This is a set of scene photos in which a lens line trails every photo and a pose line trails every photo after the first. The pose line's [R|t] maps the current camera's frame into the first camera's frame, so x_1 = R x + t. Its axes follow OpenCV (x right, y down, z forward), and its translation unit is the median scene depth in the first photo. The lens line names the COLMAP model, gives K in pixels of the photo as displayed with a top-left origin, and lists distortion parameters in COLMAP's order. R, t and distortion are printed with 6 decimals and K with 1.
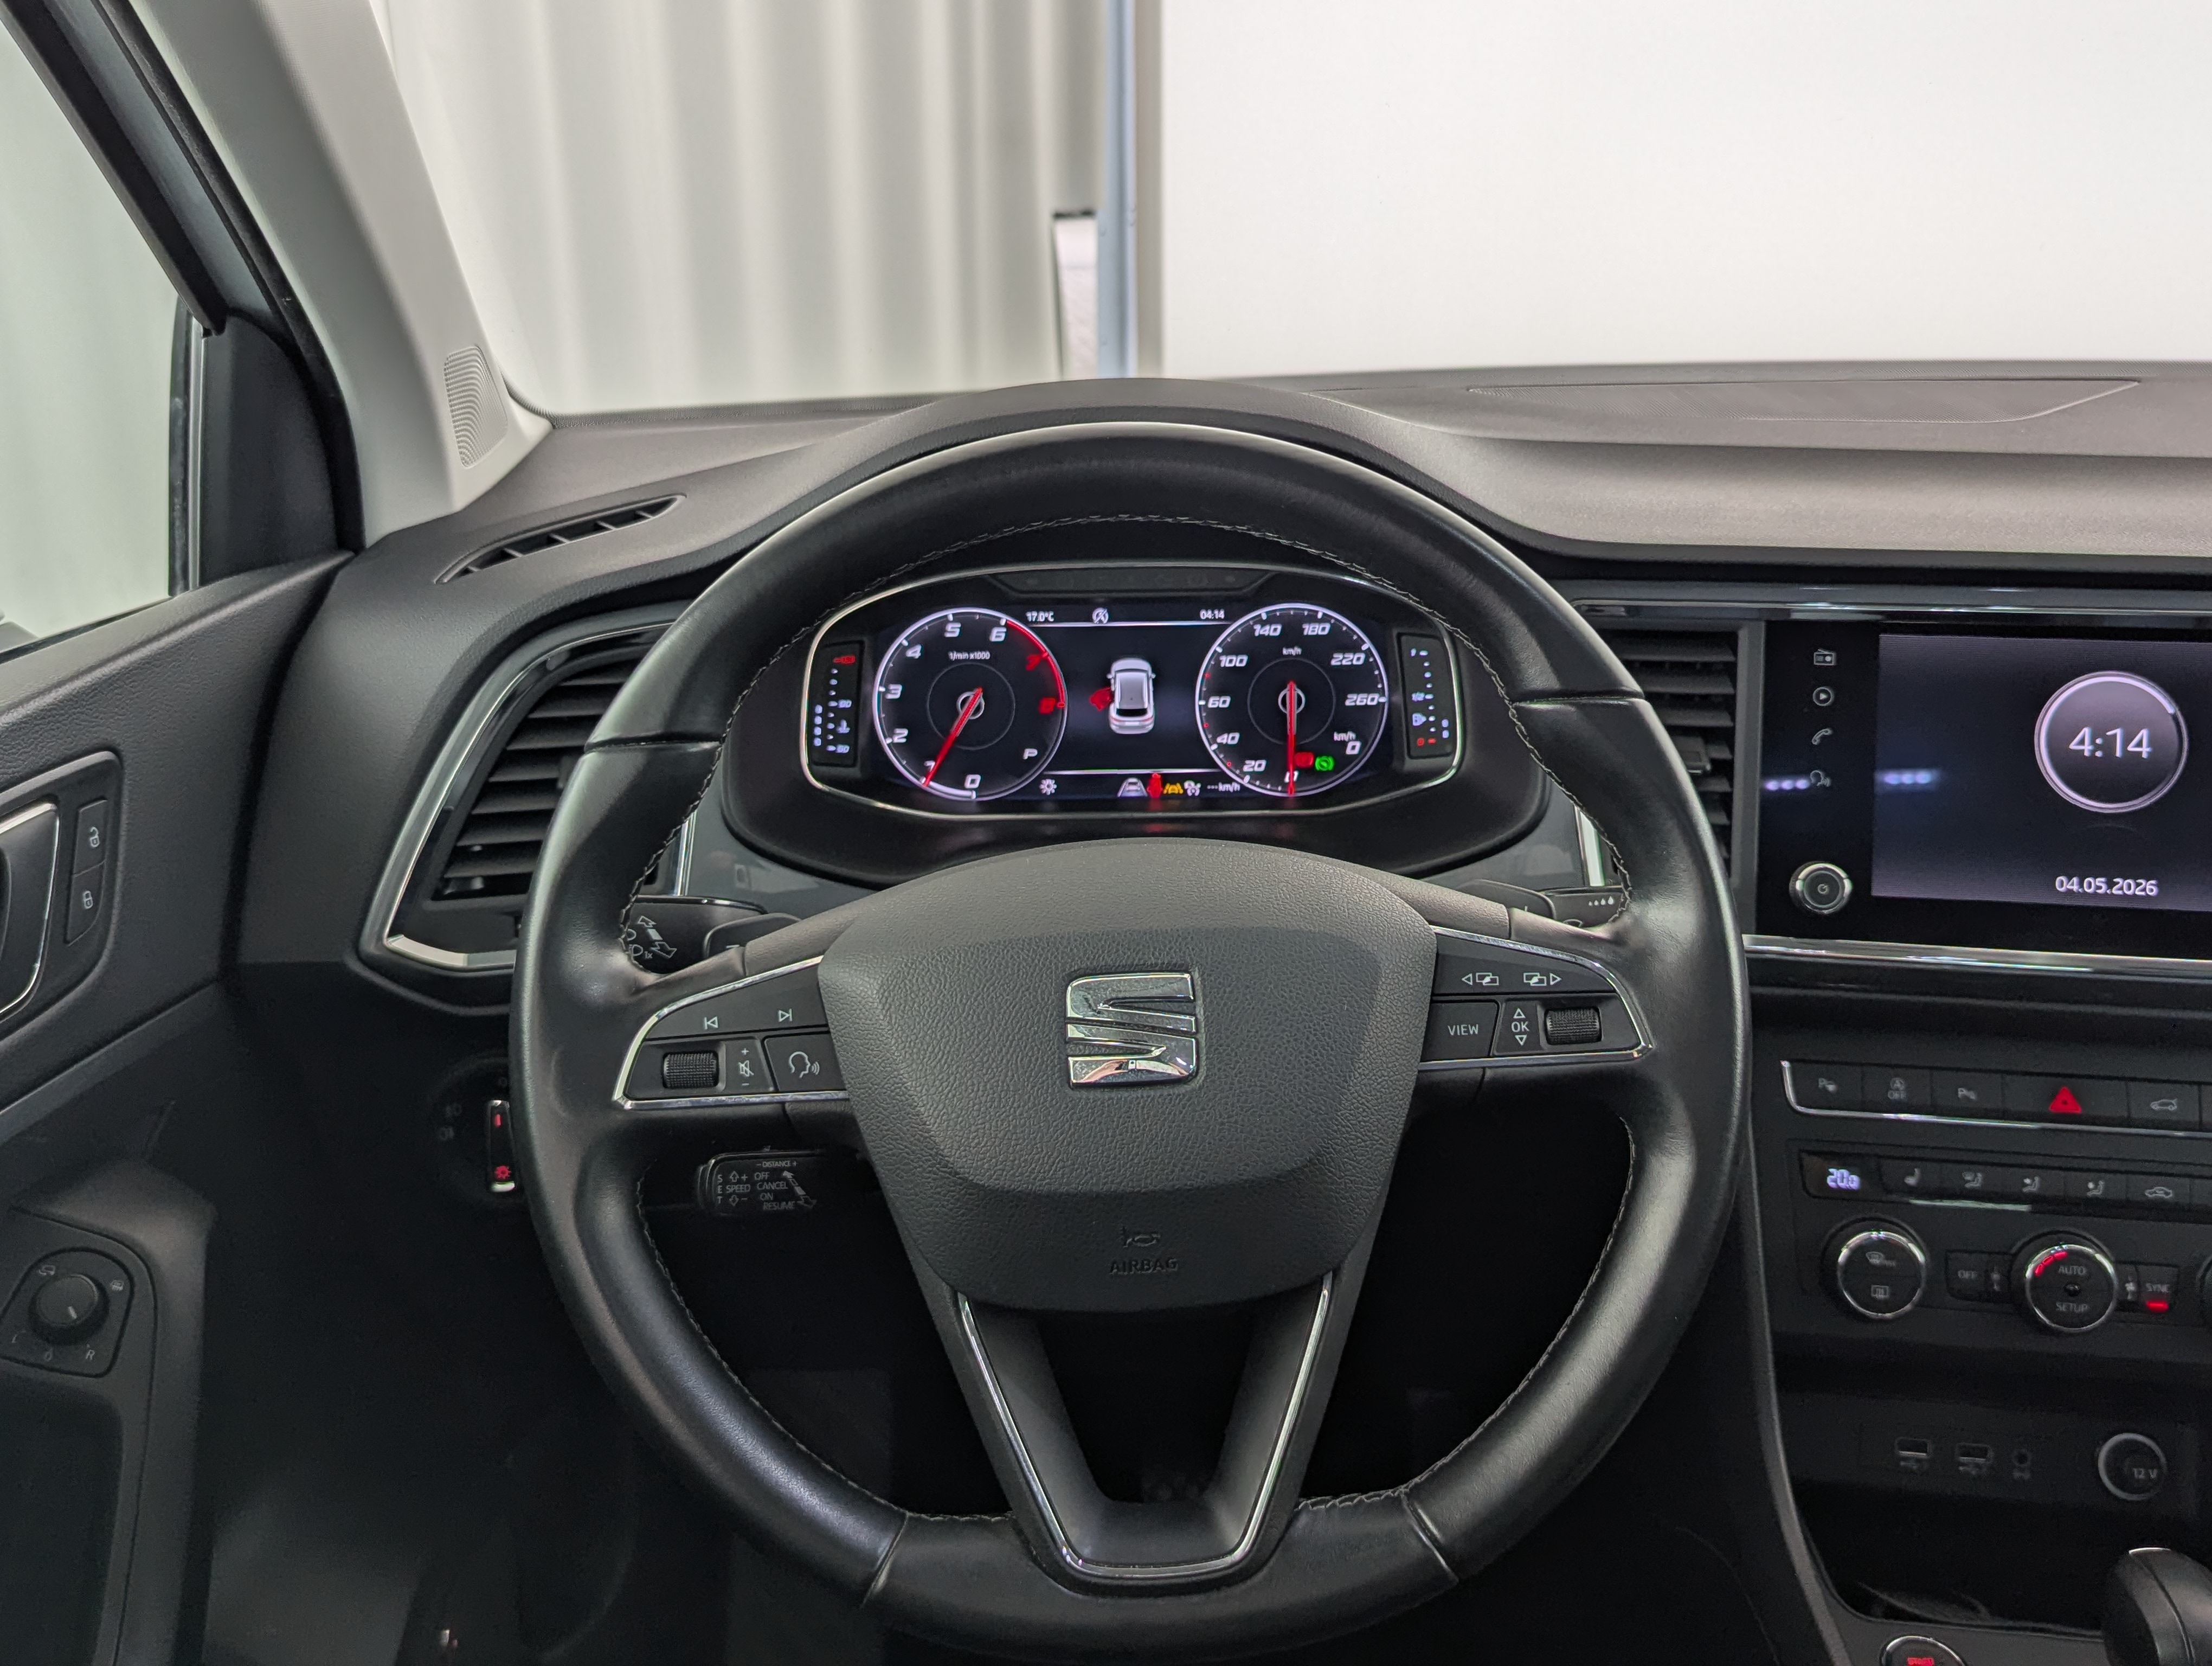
lens RADIAL K [[2053.9, 0, 1078.8], [0, 2053.9, 835.4], [0, 0, 1]] dist [0.011978, 0.005522]
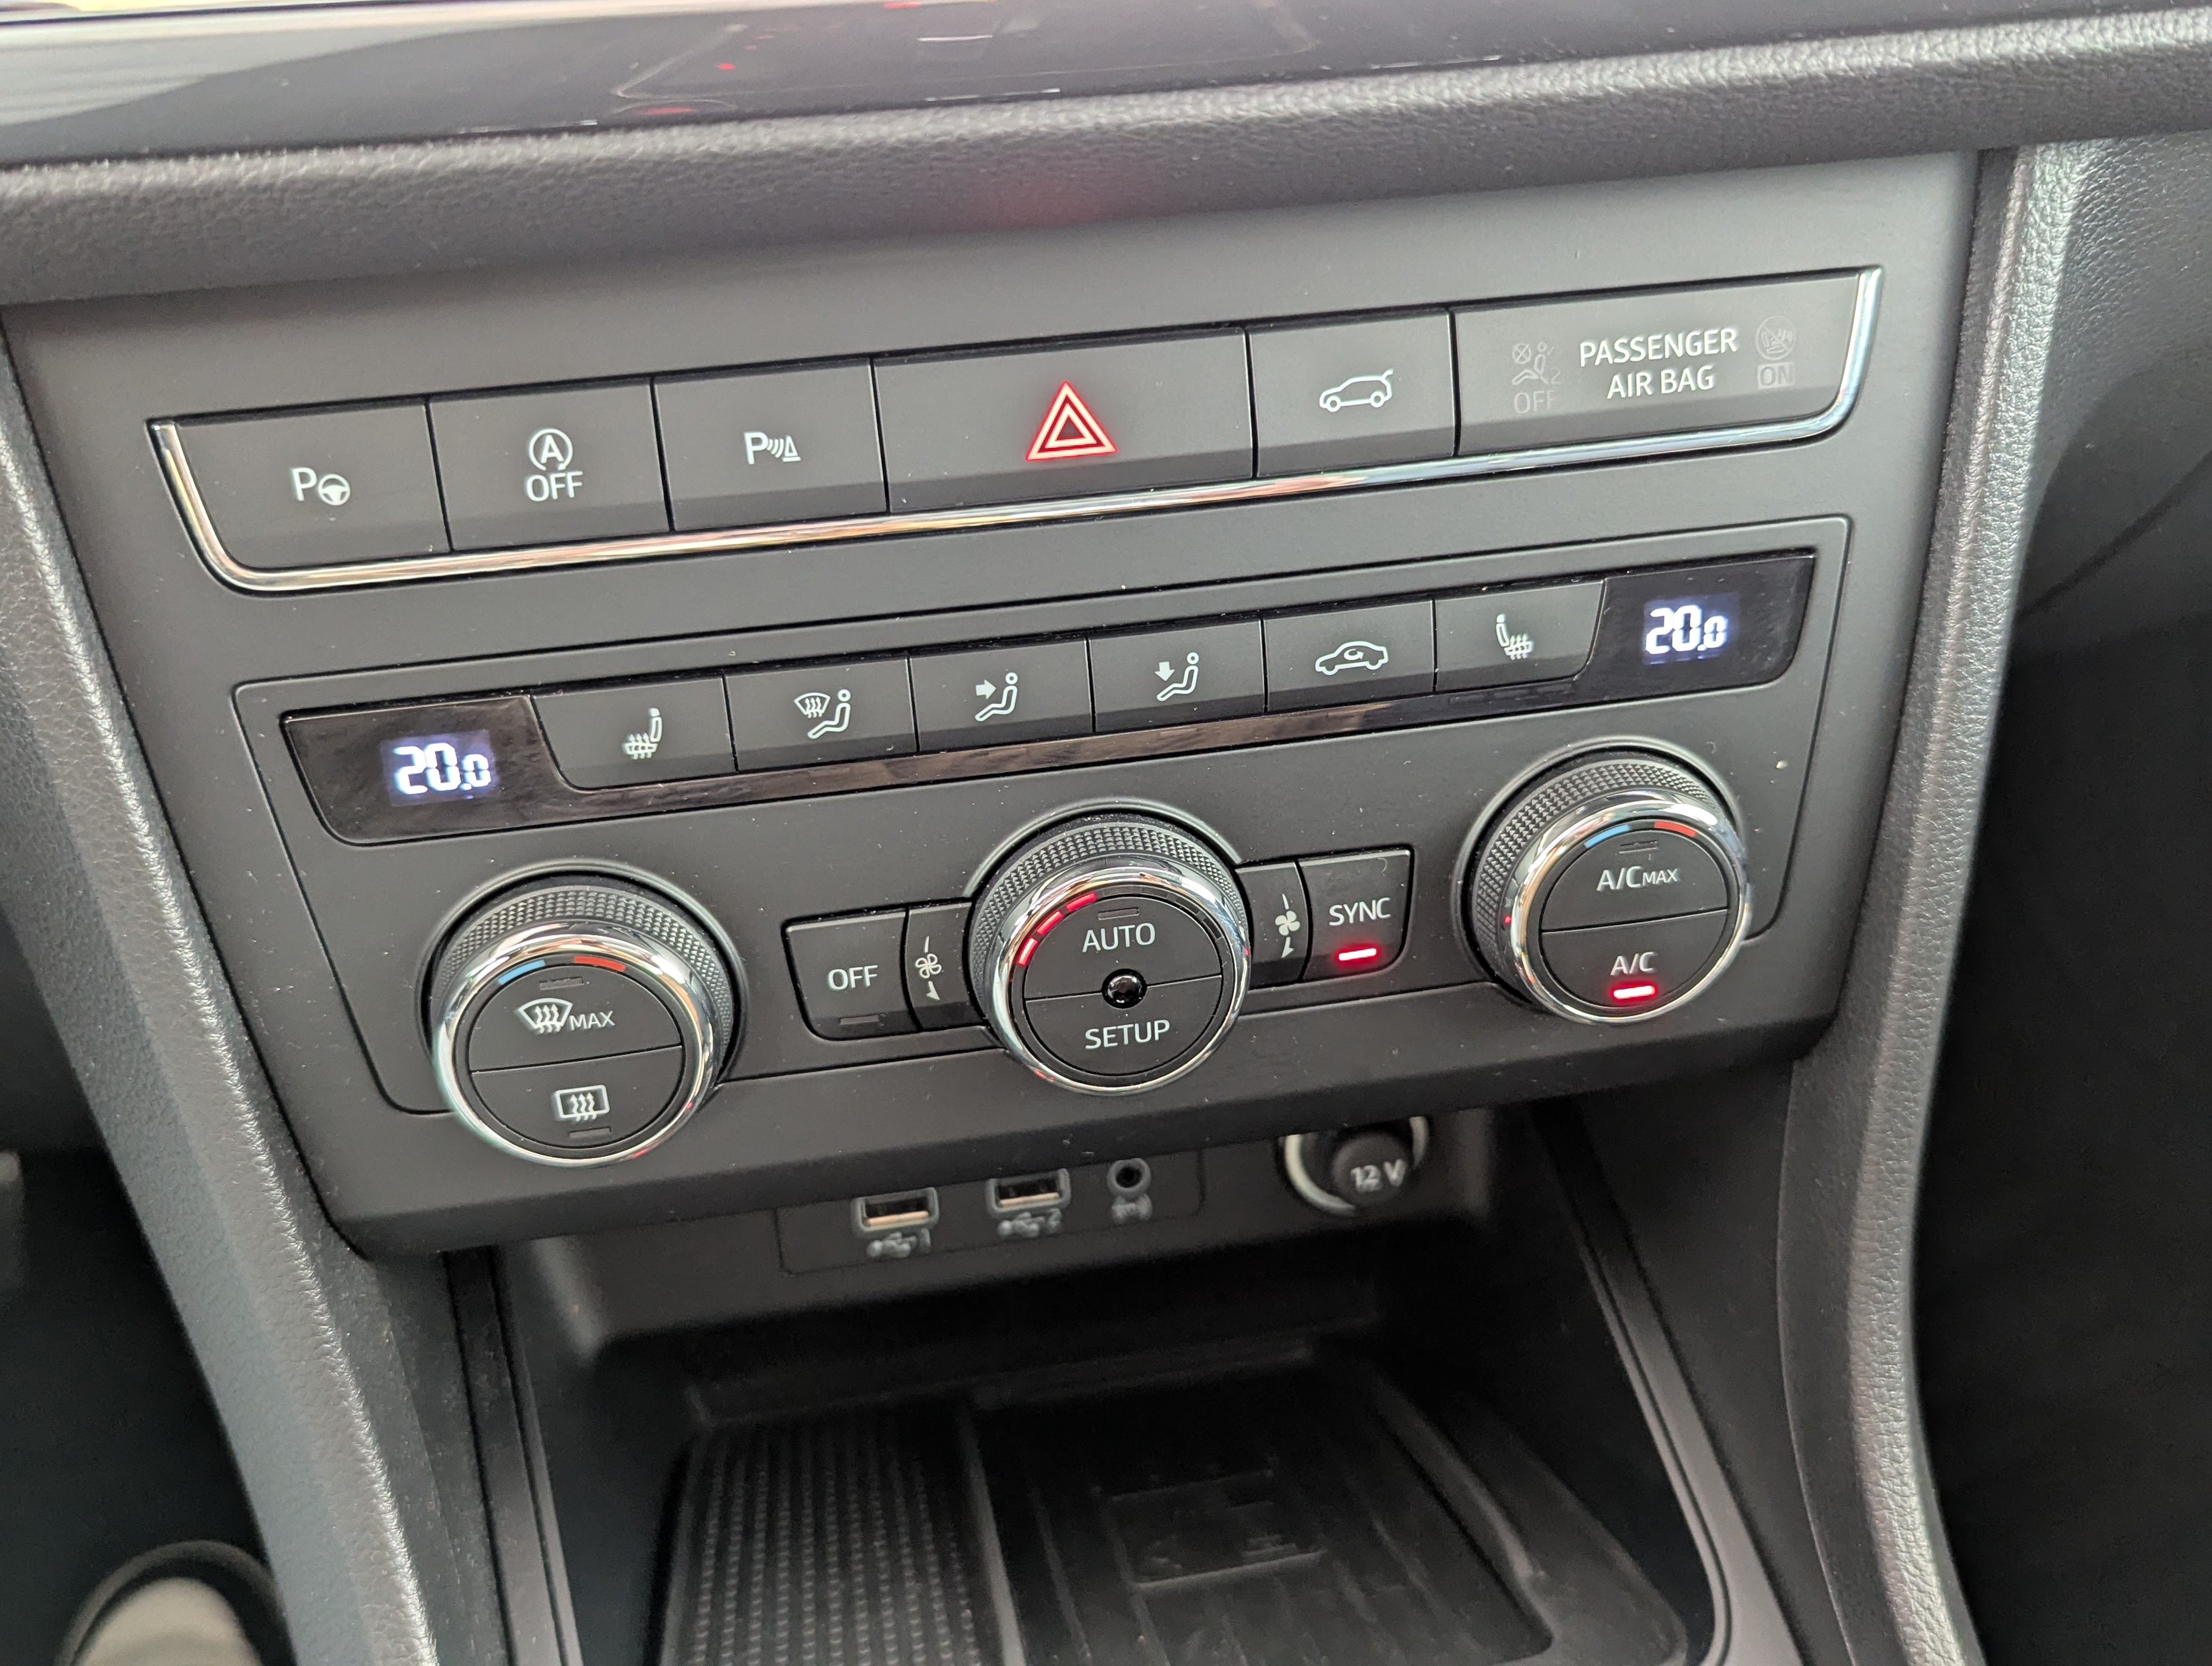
lens RADIAL K [[2053.9, 0, 1078.8], [0, 2053.9, 835.4], [0, 0, 1]] dist [0.011978, 0.005522]
pose [[0.953151, -0.205380, 0.222088, 0.393277], [0.097809, 0.903992, 0.416210, 0.054851], [-0.286247, -0.374989, 0.881729, 0.692928]]
